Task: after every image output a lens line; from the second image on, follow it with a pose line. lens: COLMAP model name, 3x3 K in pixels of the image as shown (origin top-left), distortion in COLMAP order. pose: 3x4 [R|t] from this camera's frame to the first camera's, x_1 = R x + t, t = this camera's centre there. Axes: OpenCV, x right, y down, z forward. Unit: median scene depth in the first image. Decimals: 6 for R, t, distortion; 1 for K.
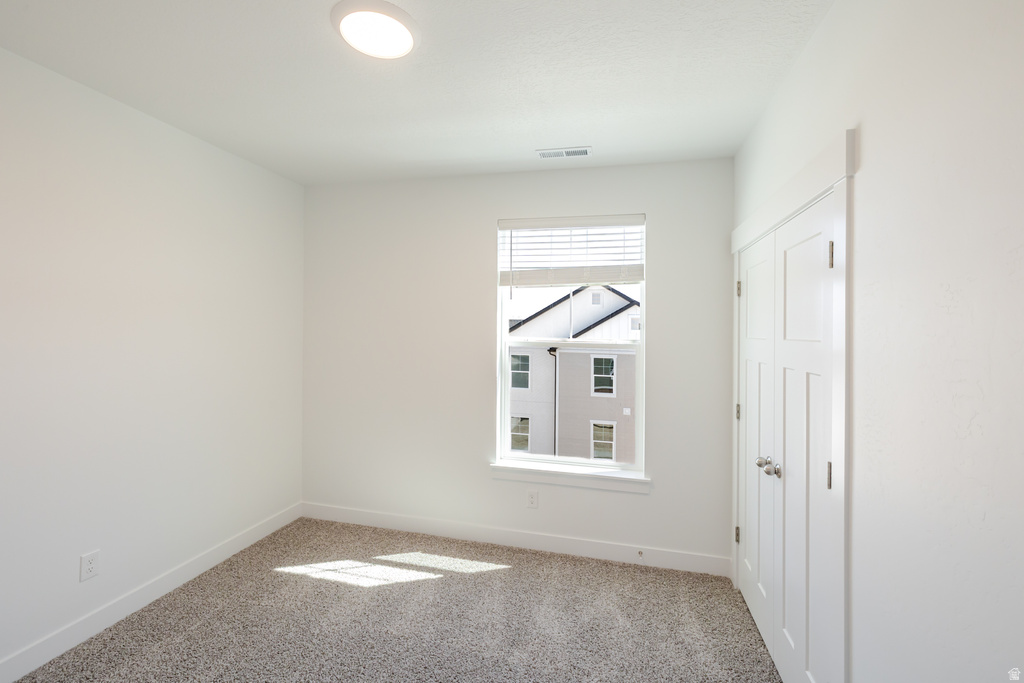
lens RADIAL K [[444.0, 0, 518.3], [0, 444.0, 320.4], [0, 0, 1]] dist [0.004029, 0.000560]
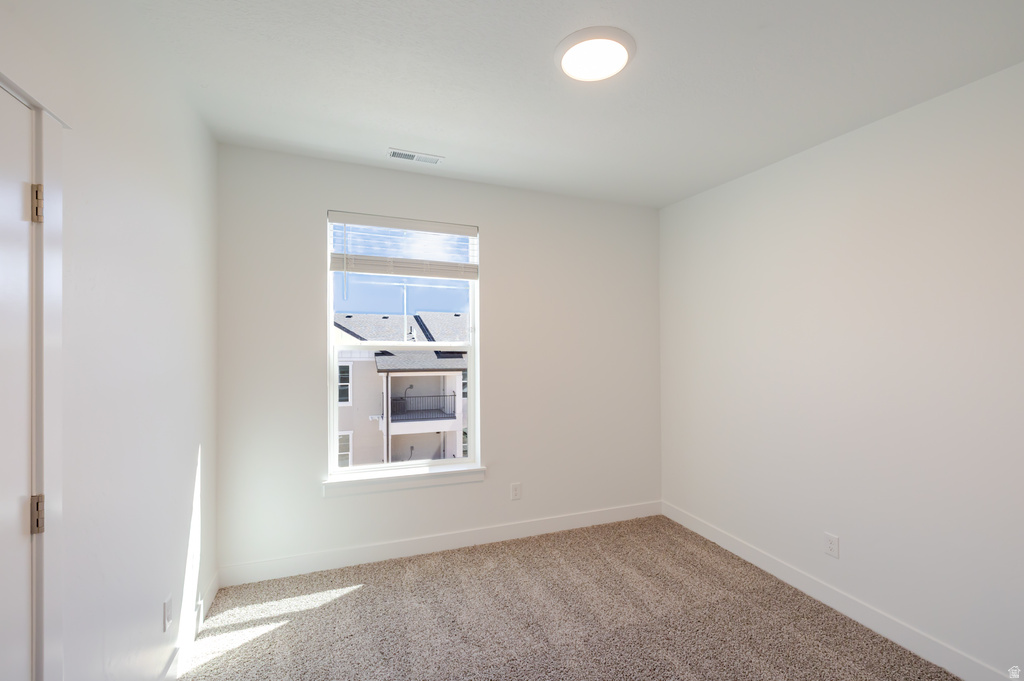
lens RADIAL K [[444.0, 0, 510.9], [0, 444.0, 329.5], [0, 0, 1]] dist [0.004029, 0.000560]
pose [[0.820921, 0.004475, 0.571024, -0.279518], [-0.015151, 0.999788, 0.013947, -0.004036], [-0.570840, -0.020101, 0.820815, 0.057047]]
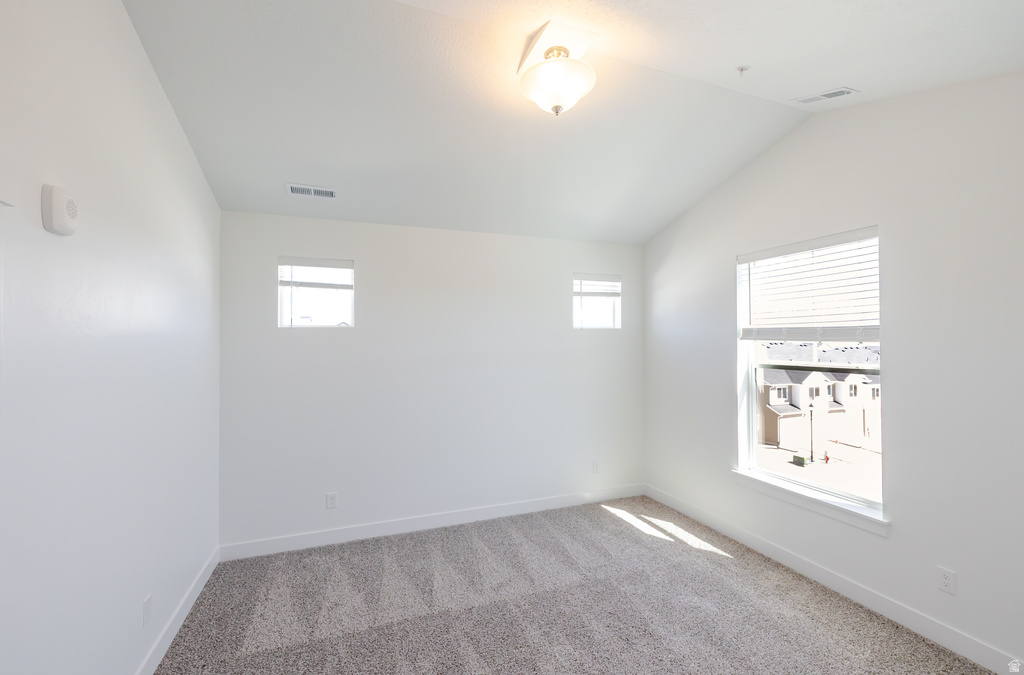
lens RADIAL K [[444.0, 0, 511.6], [0, 444.0, 343.2], [0, 0, 1]] dist [0.004029, 0.000560]
pose [[0.570022, -0.011227, -0.821553, 0.587290], [0.000518, 0.999911, -0.013305, 0.013262], [0.821629, 0.007158, 0.569977, -0.126944]]
